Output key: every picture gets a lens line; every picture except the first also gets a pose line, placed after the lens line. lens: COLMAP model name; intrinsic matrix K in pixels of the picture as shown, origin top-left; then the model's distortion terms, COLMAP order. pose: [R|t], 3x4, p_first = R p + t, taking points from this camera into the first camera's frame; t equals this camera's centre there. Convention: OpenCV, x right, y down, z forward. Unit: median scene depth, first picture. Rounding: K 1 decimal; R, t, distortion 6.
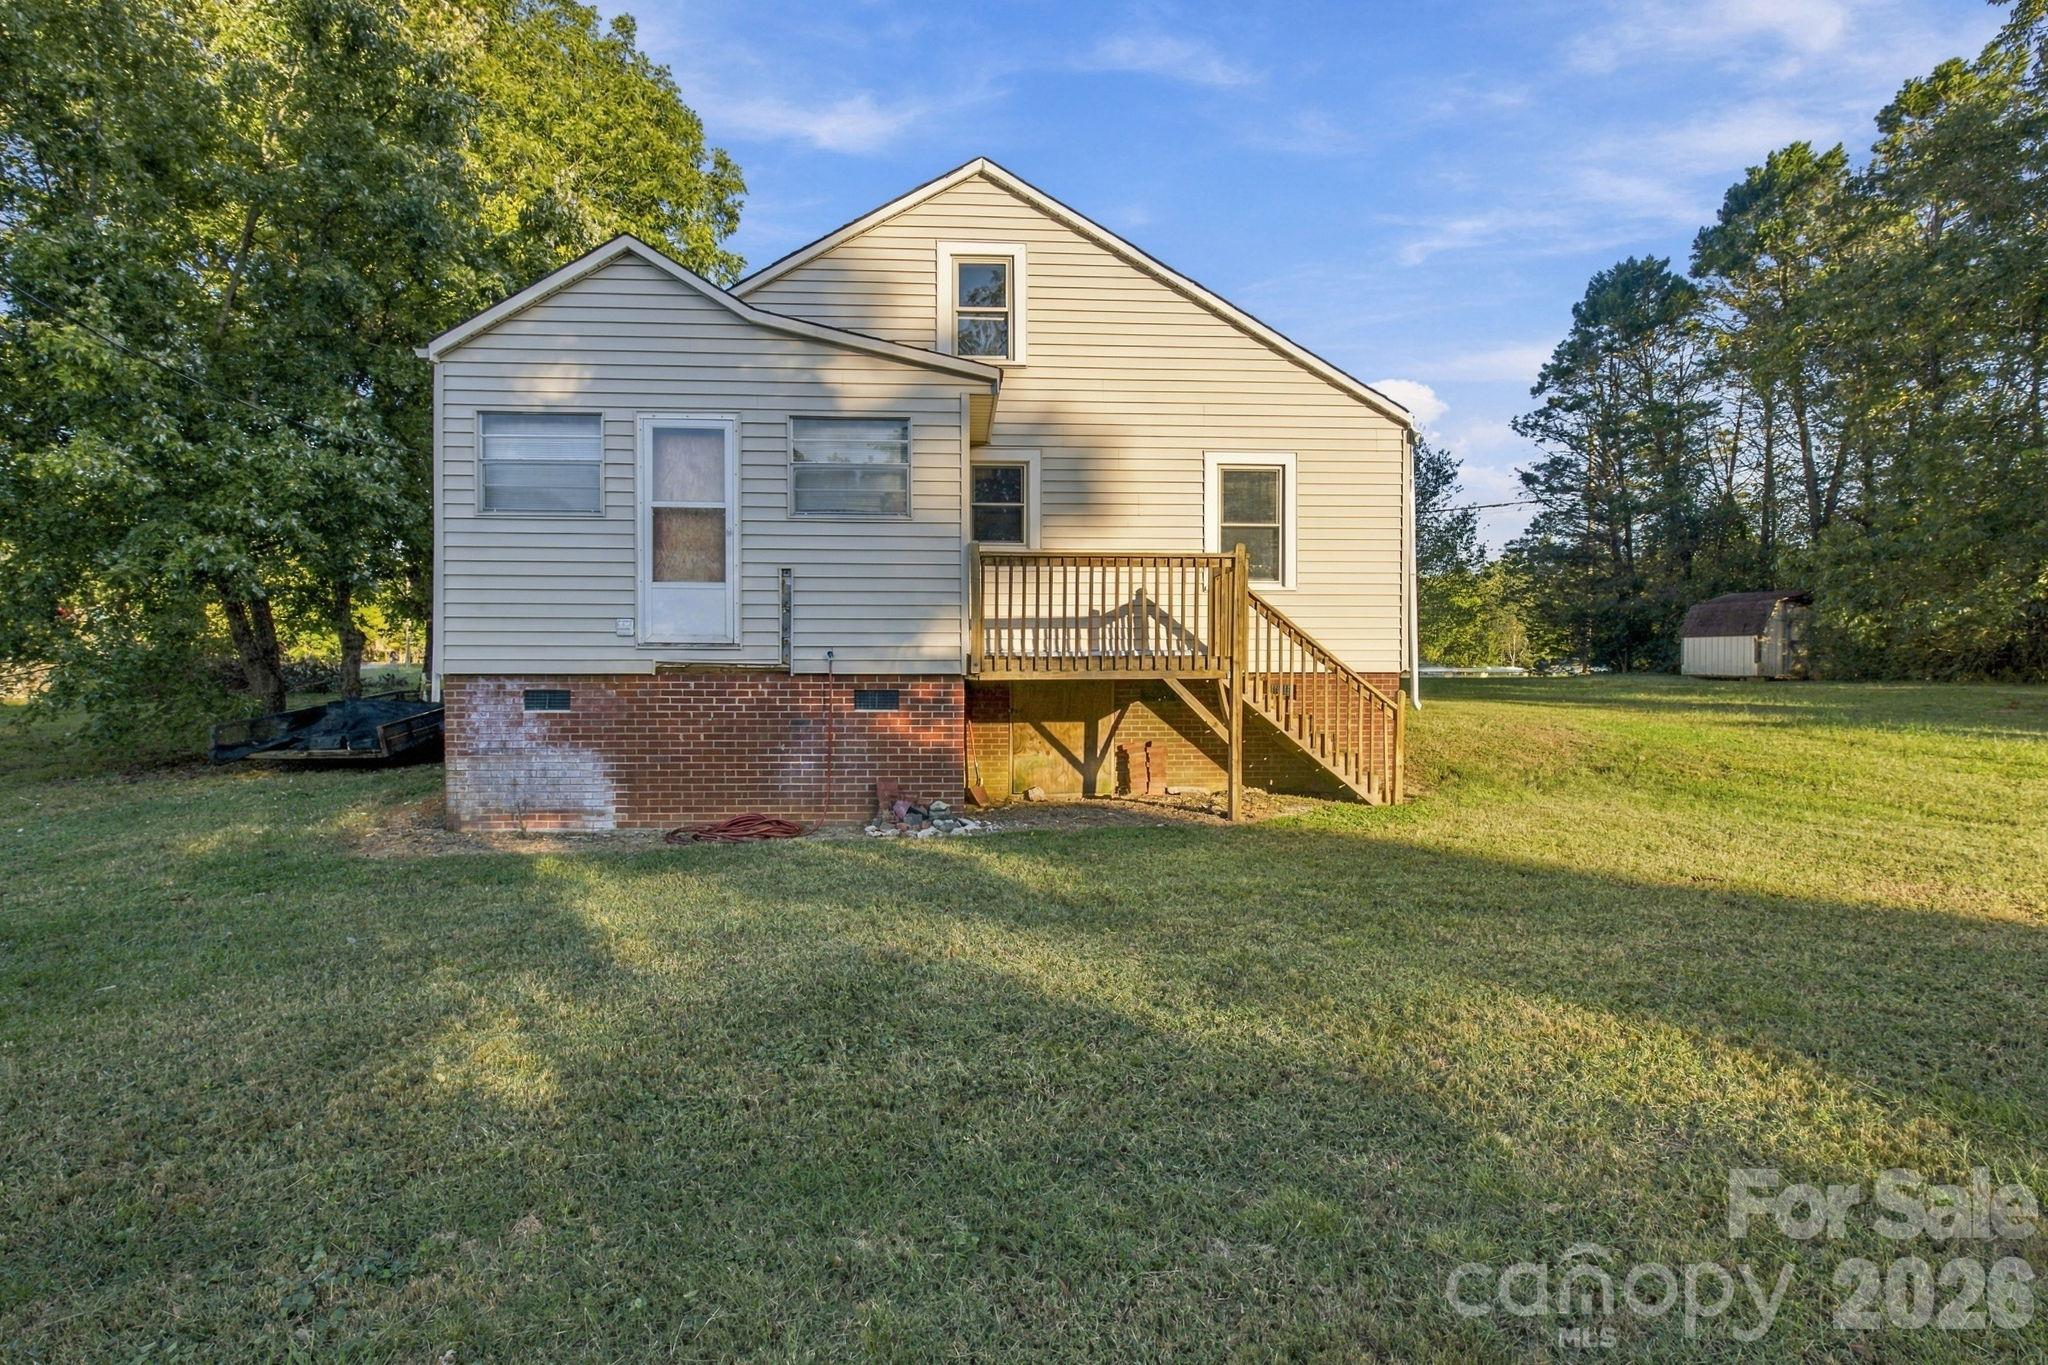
lens RADIAL K [[922.5, 0, 1024.4], [0, 922.5, 698.5], [0, 0, 1]] dist [0.001065, -0.000007]
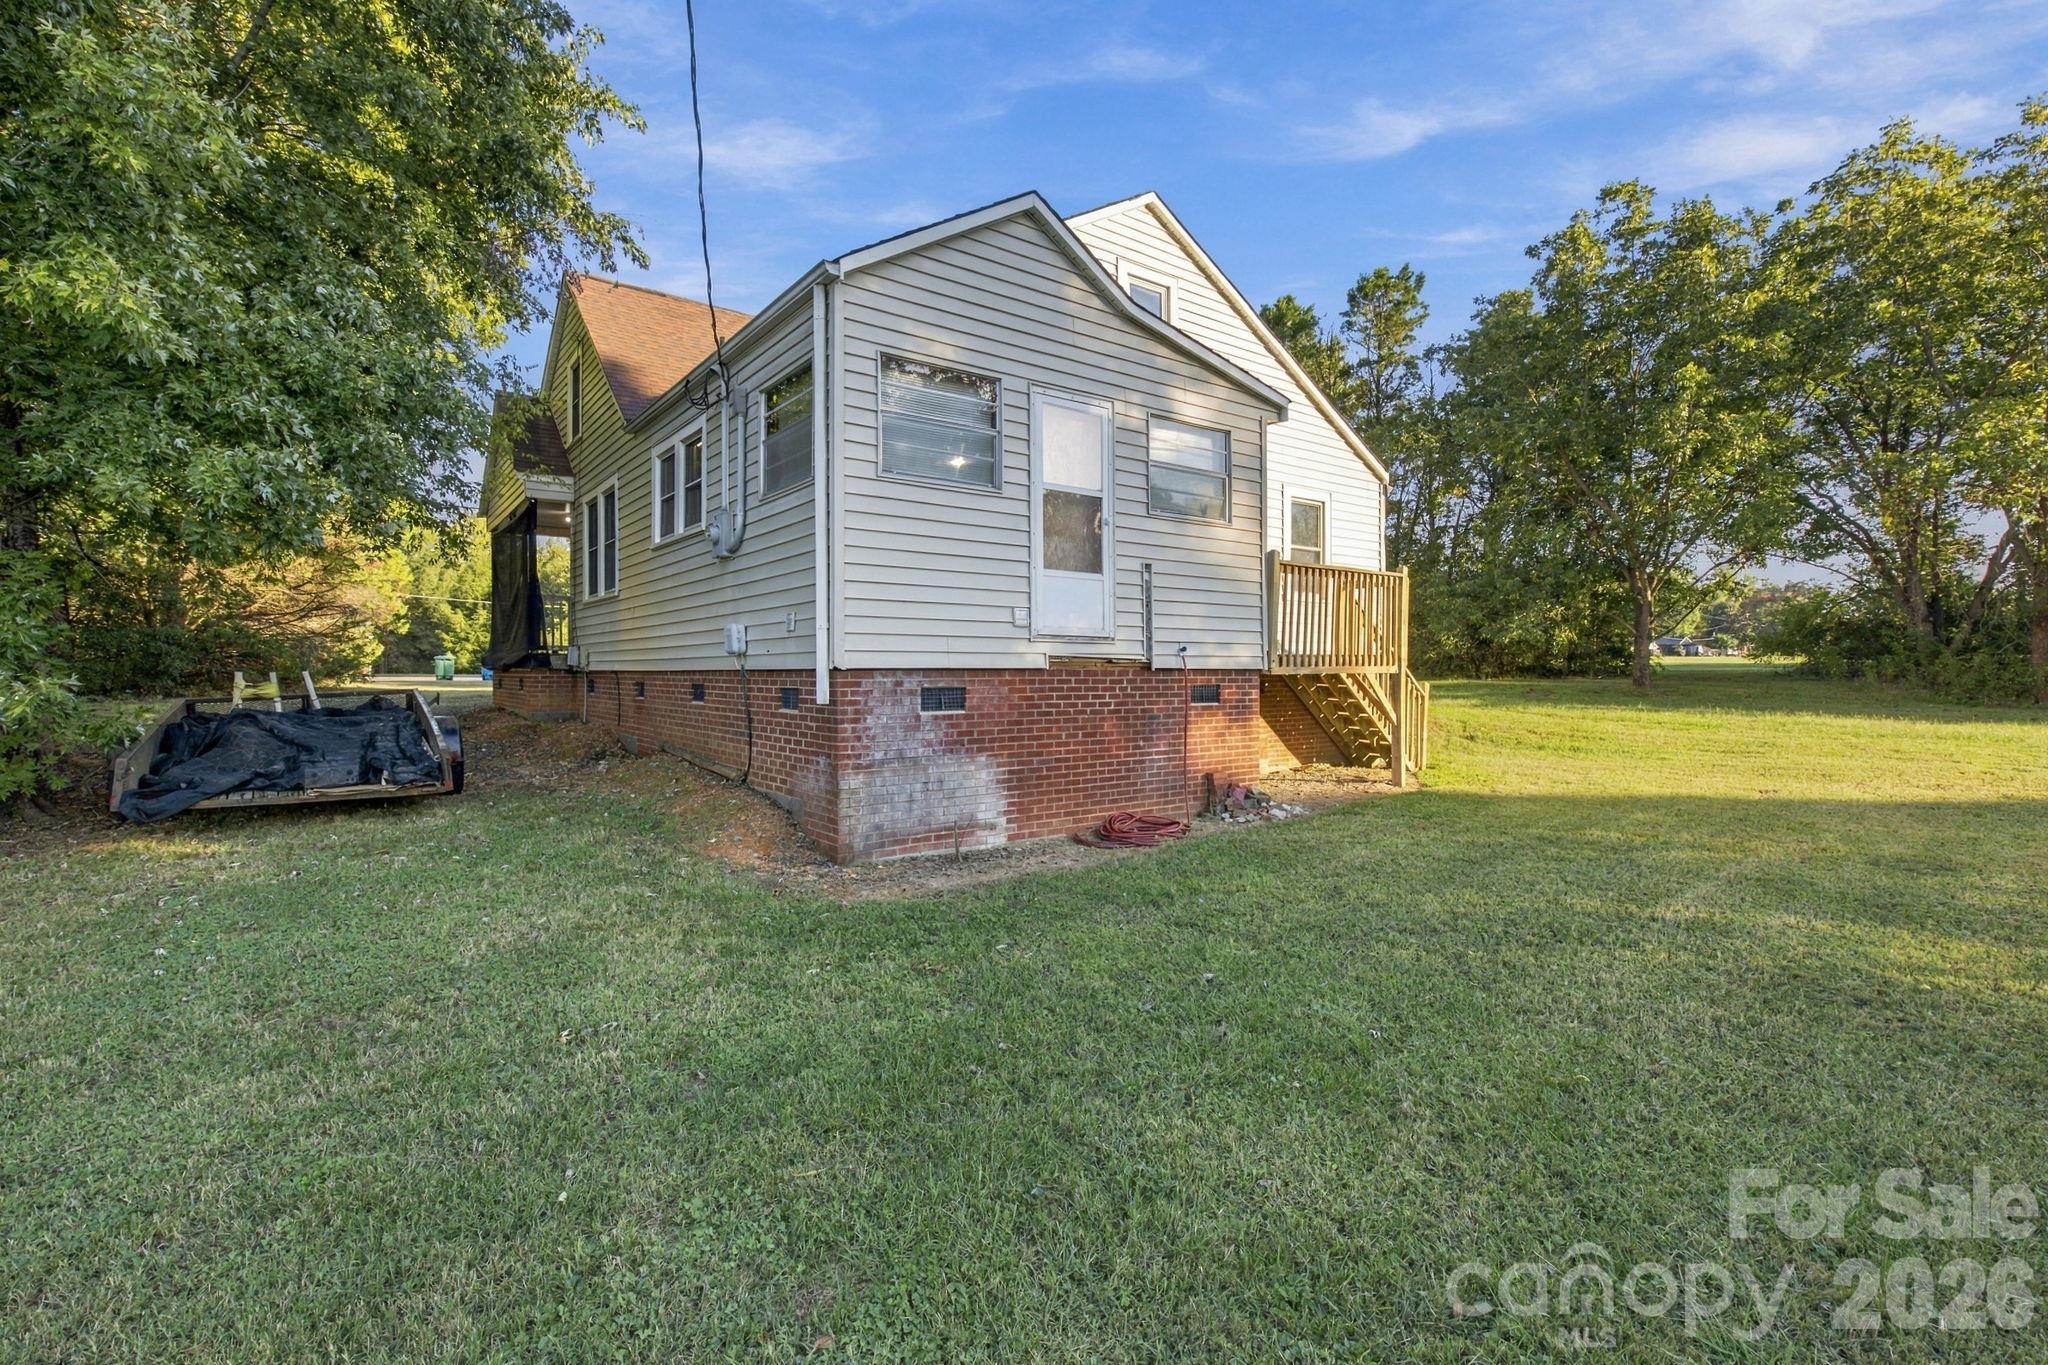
lens RADIAL K [[922.5, 0, 1023.3], [0, 922.5, 666.2], [0, 0, 1]] dist [0.001065, -0.000007]
pose [[0.831468, 0.002779, 0.555565, -0.928921], [0.015734, 0.999469, -0.028547, -0.003305], [-0.555350, 0.032477, 0.830983, 0.245934]]
